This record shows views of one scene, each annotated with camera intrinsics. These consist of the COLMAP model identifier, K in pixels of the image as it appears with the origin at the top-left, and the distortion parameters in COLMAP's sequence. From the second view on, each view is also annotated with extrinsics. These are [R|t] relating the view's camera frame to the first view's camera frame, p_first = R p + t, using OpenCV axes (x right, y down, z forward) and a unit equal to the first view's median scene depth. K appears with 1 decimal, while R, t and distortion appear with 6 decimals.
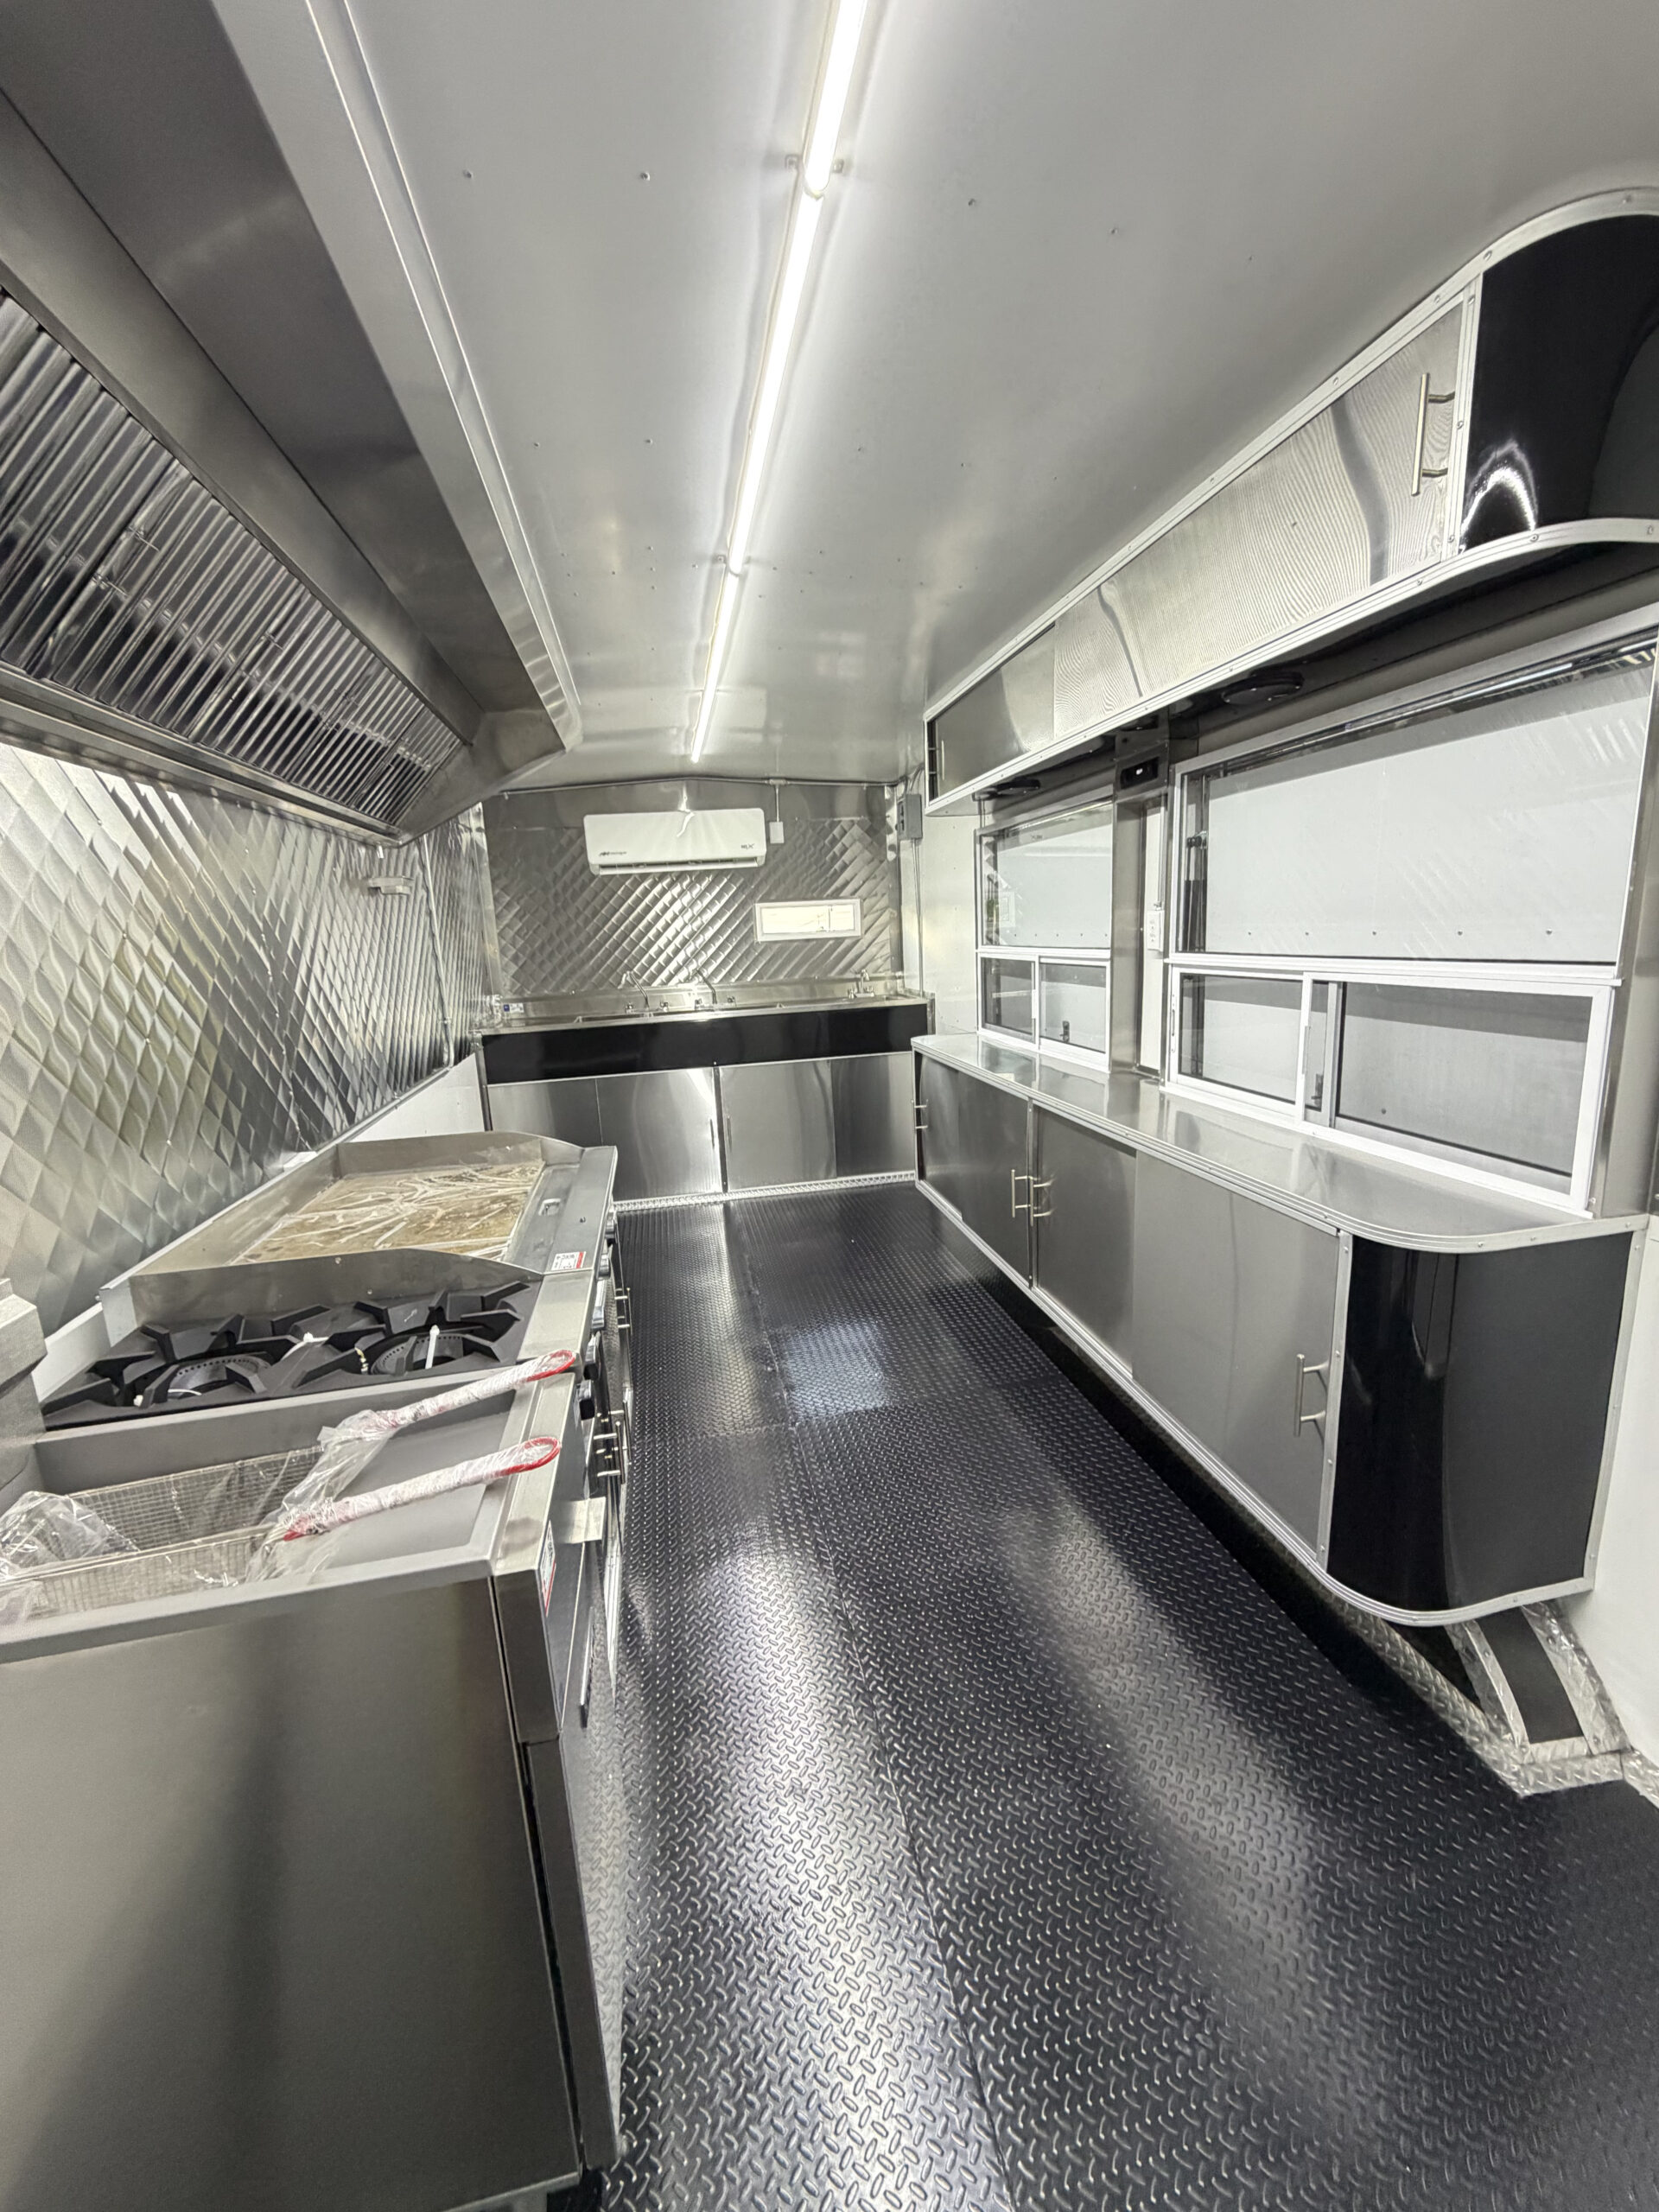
lens RADIAL K [[880.5, 0, 827.4], [0, 880.5, 1098.8], [0, 0, 1]] dist [-0.000856, 0.000075]
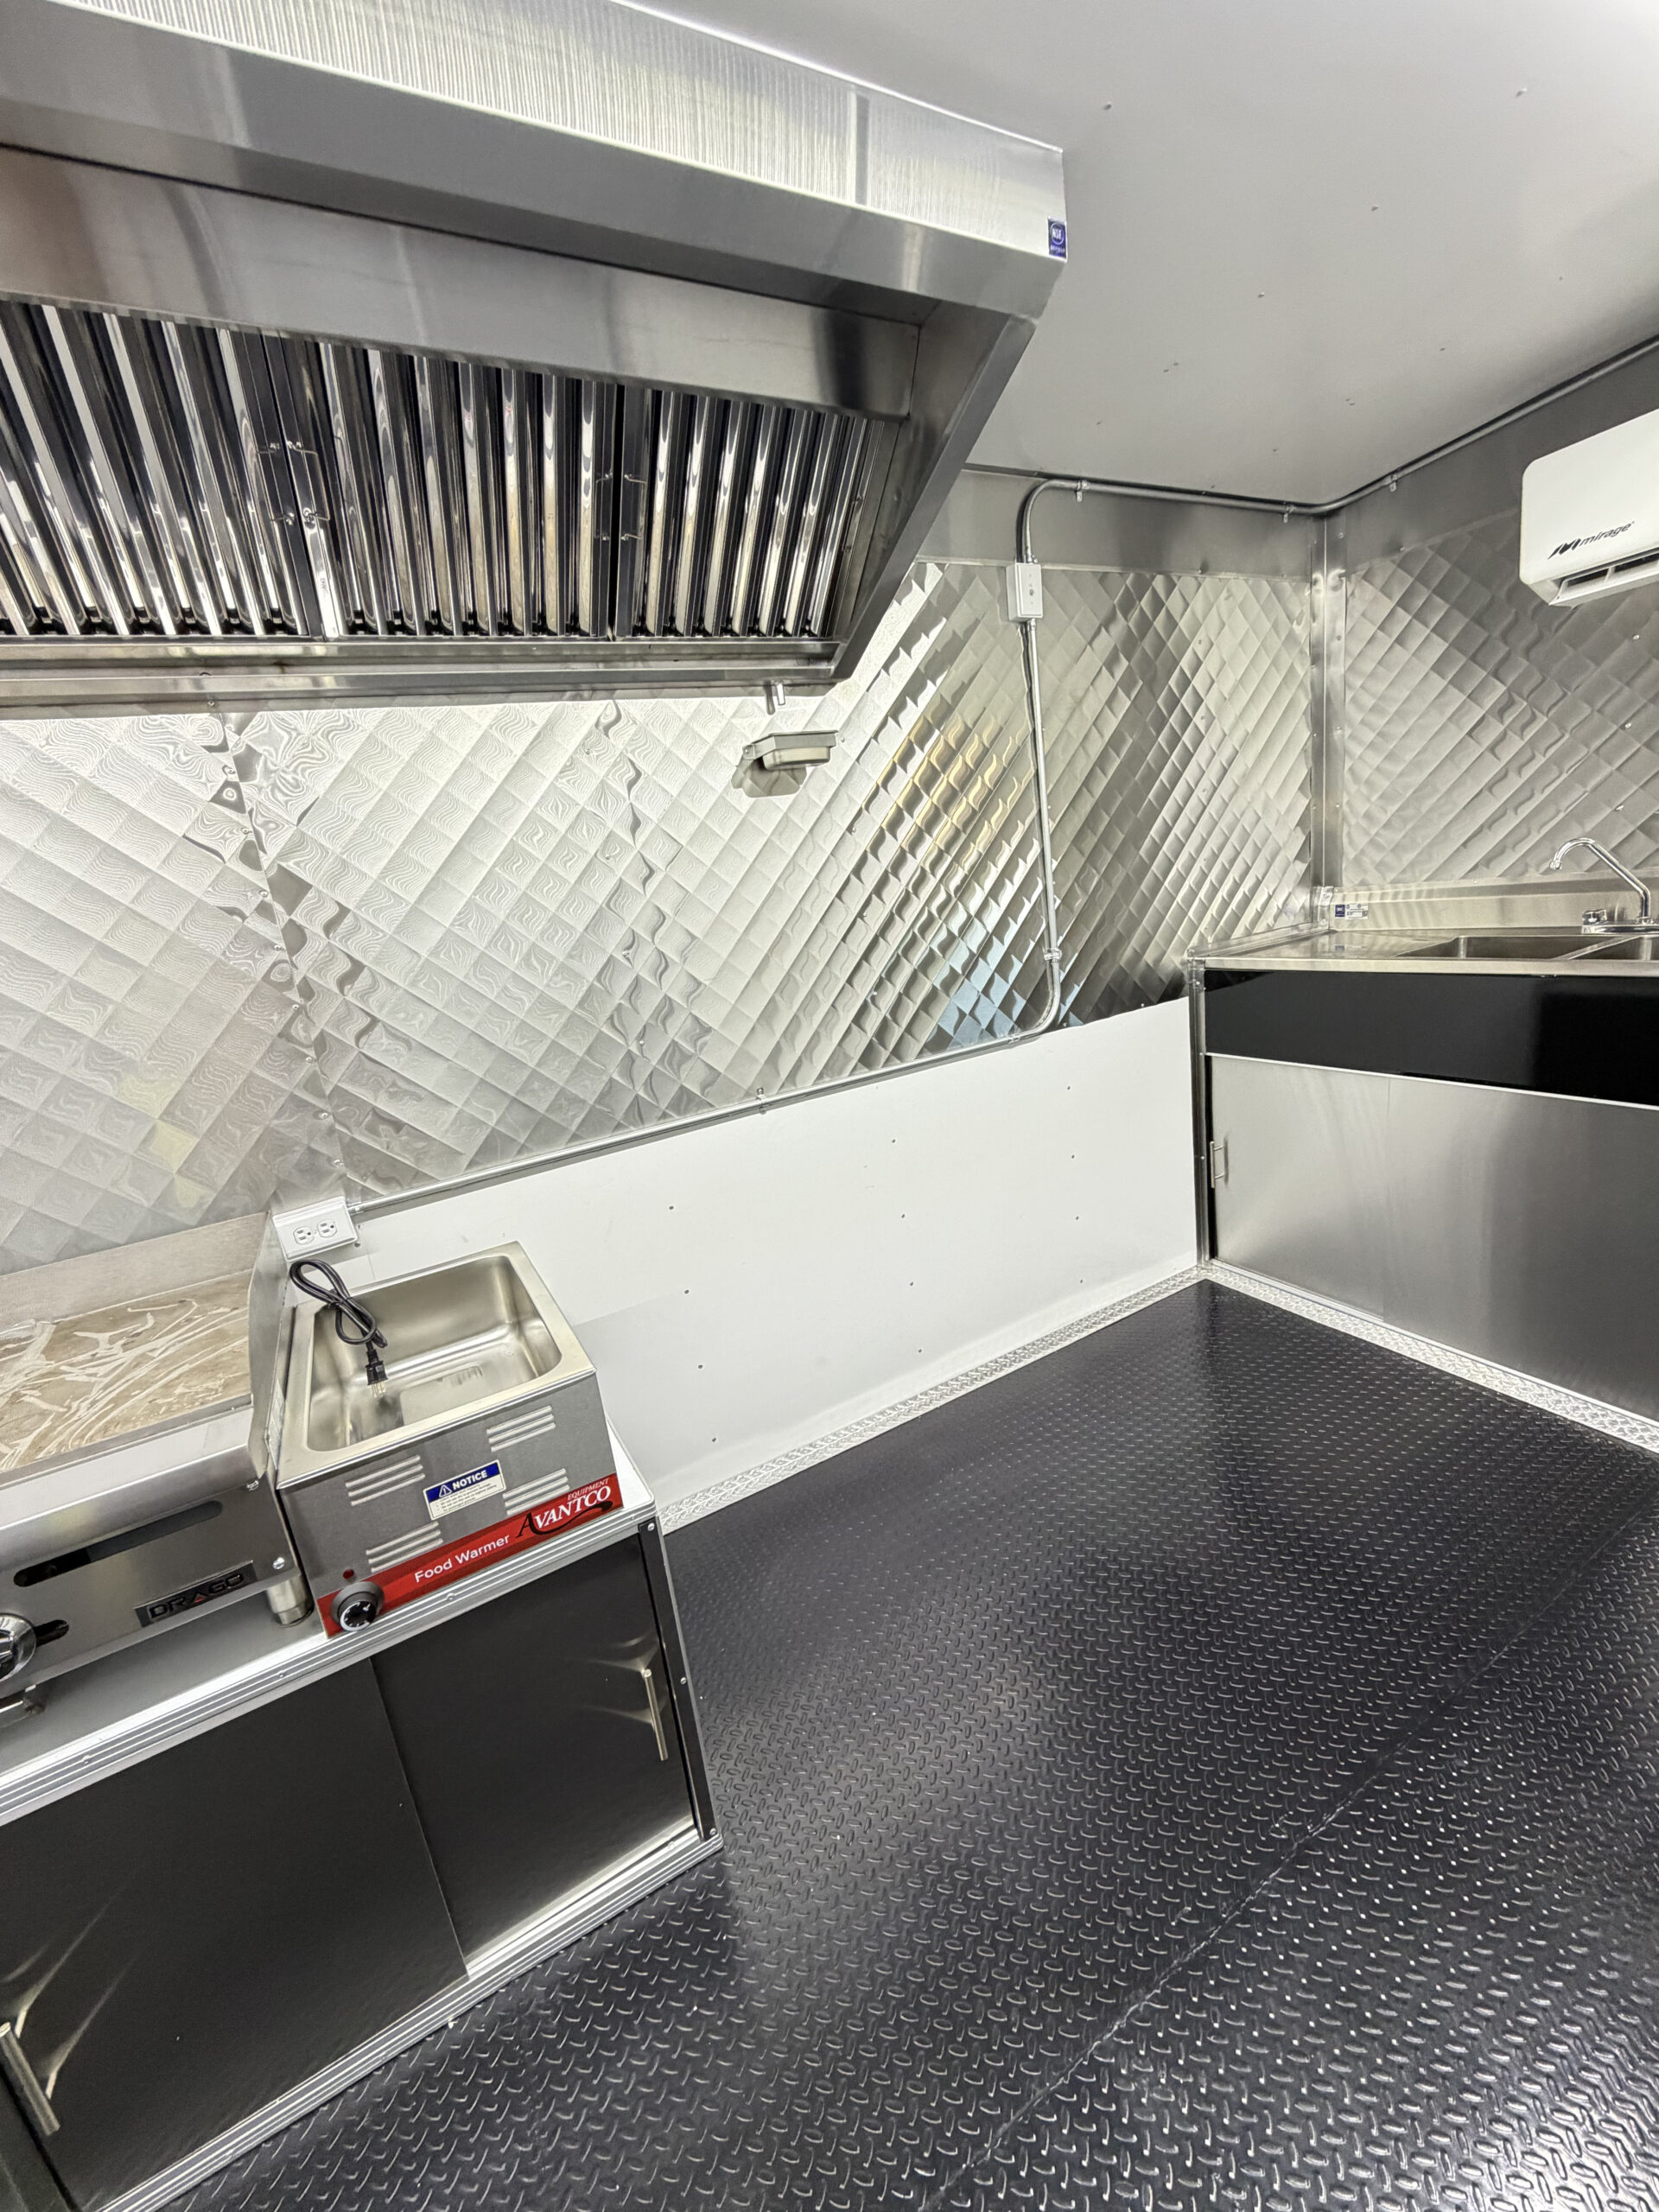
lens RADIAL K [[880.5, 0, 834.3], [0, 880.5, 1098.9], [0, 0, 1]] dist [-0.000856, 0.000075]
pose [[0.318402, 0.240794, -0.916863, 0.157869], [-0.069881, 0.970531, 0.230621, -0.195042], [0.945377, -0.009359, 0.325846, 1.067671]]
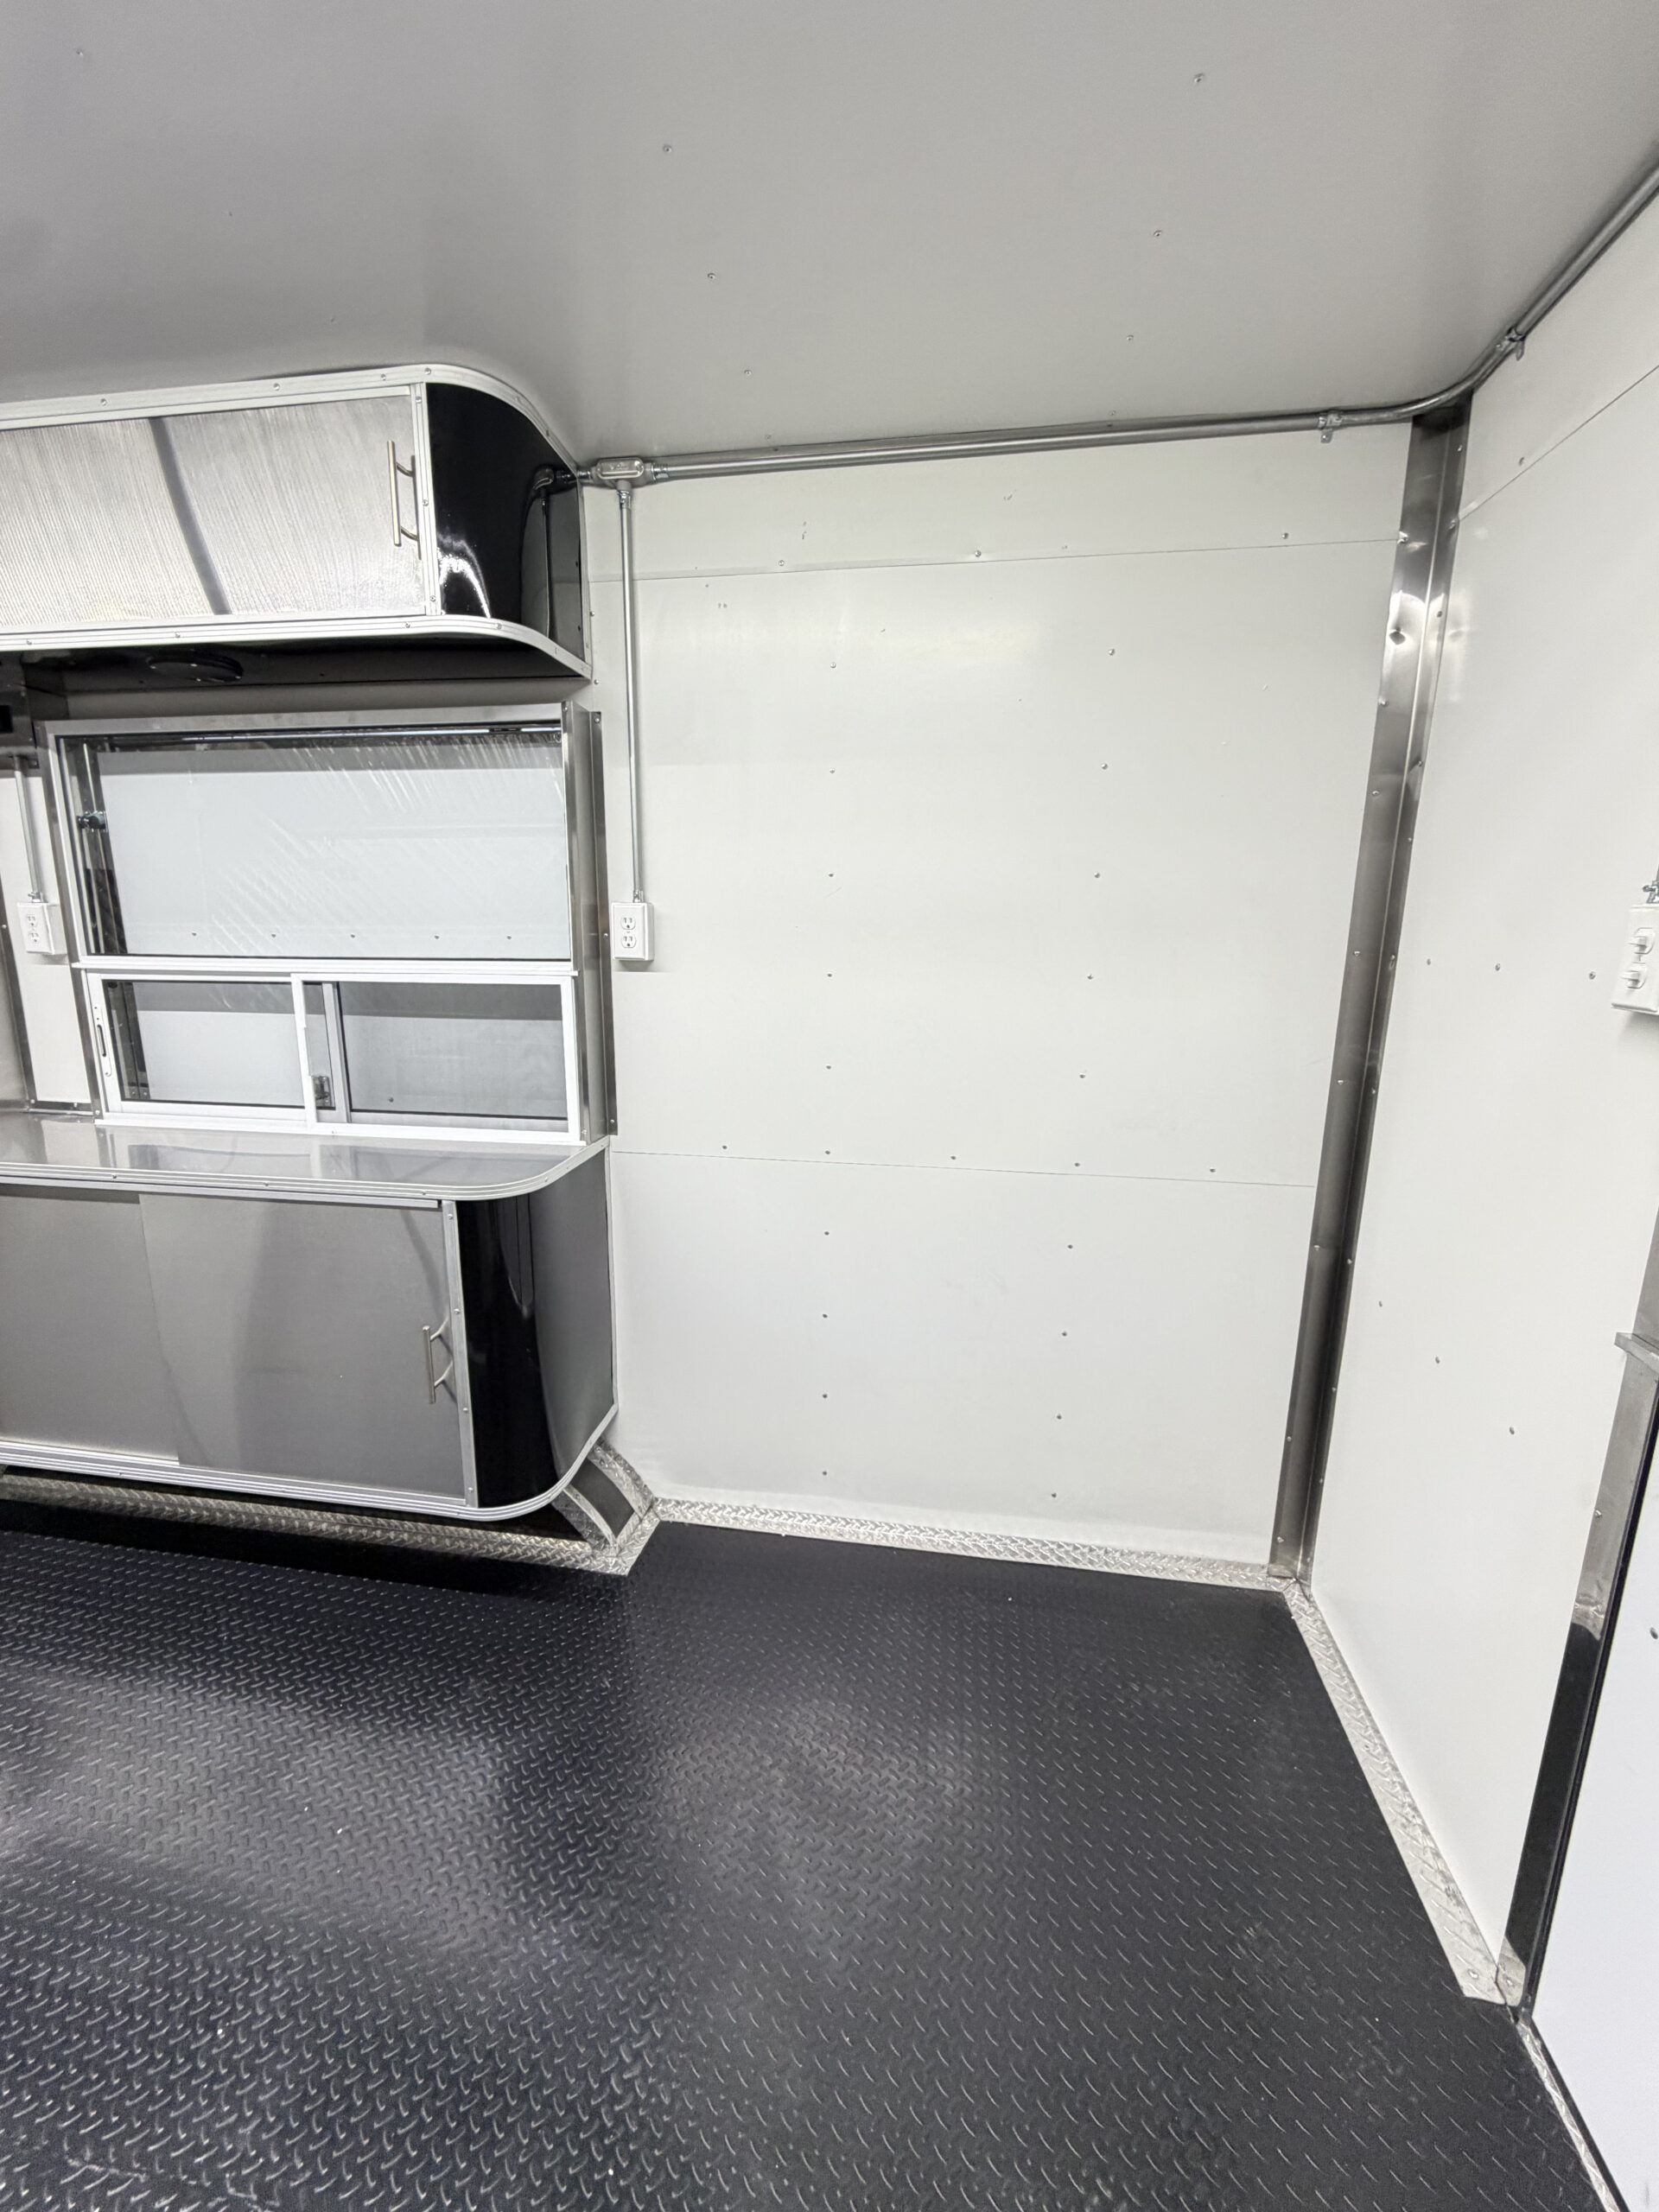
lens RADIAL K [[880.5, 0, 836.2], [0, 880.5, 1097.6], [0, 0, 1]] dist [-0.000856, 0.000075]
pose [[0.334882, -0.140002, 0.931801, -0.153200], [0.157079, 0.983357, 0.091295, -0.001229], [-0.929075, 0.115793, 0.351300, 0.081612]]
